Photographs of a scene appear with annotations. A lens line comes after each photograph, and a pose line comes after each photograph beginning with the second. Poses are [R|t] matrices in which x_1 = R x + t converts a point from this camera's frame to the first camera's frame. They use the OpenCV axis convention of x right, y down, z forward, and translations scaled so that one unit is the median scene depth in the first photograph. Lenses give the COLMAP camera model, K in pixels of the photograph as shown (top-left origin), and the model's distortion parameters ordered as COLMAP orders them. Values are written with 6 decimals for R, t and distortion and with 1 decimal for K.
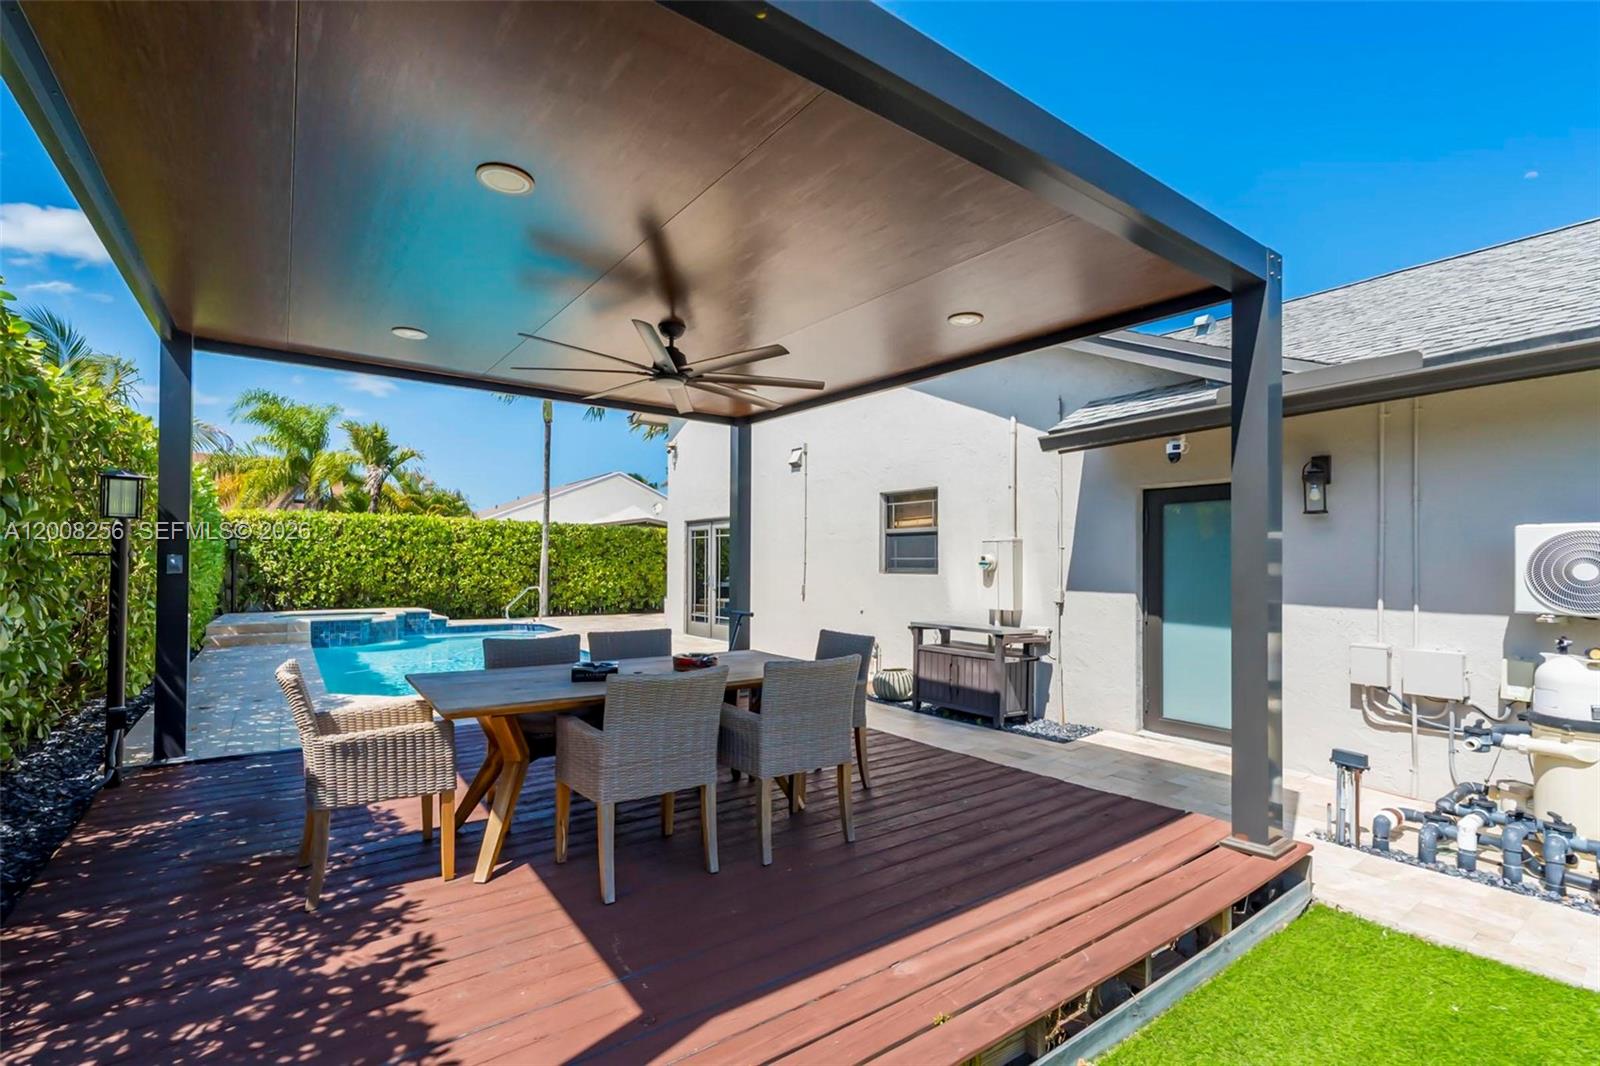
lens RADIAL K [[712.4, 0, 801.4], [0, 712.4, 551.2], [0, 0, 1]] dist [0.011032, 0.000977]
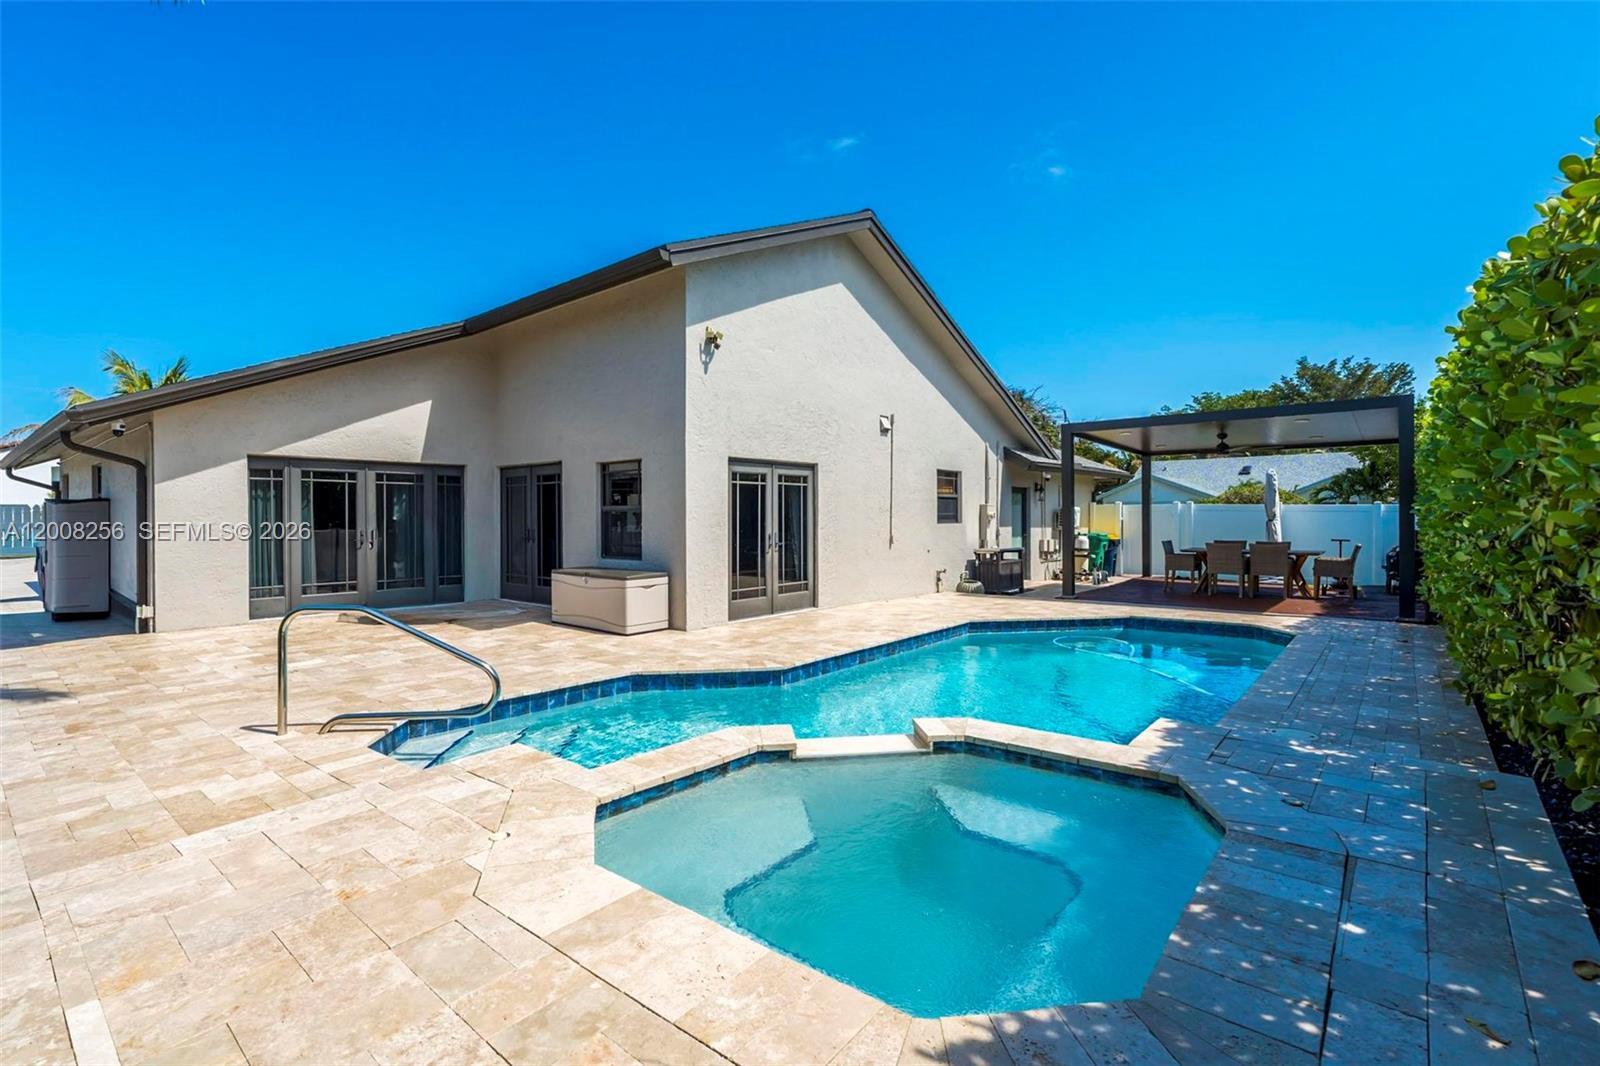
lens RADIAL K [[713.3, 0, 818.2], [0, 713.3, 531.2], [0, 0, 1]] dist [0.009997, 0.000464]
pose [[-0.256083, -0.019564, 0.966457, -1.528753], [-0.012132, 0.999781, 0.017024, 0.030160], [-0.966579, -0.007365, -0.256264, 1.967587]]
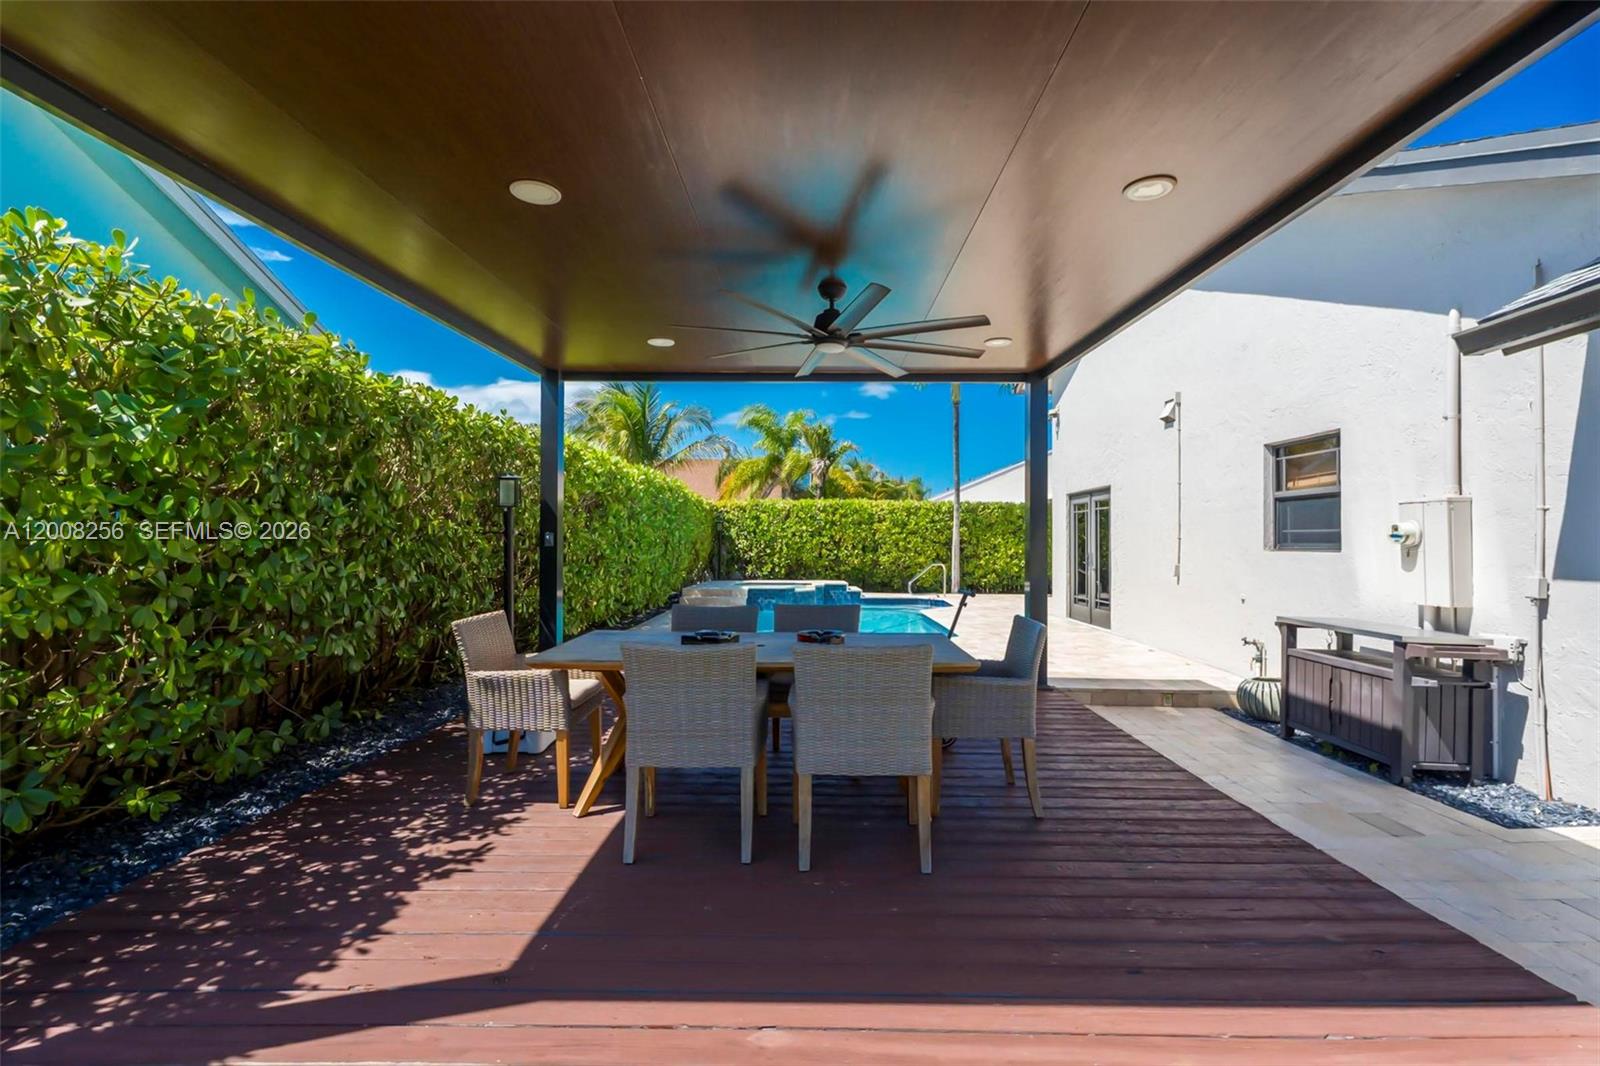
lens RADIAL K [[713.3, 0, 818.2], [0, 713.3, 531.2], [0, 0, 1]] dist [0.009997, 0.000464]
pose [[0.804988, -0.012392, -0.593161, 0.219503], [0.012594, 0.999913, -0.003798, 0.008615], [0.593157, -0.004413, 0.805075, 0.129931]]
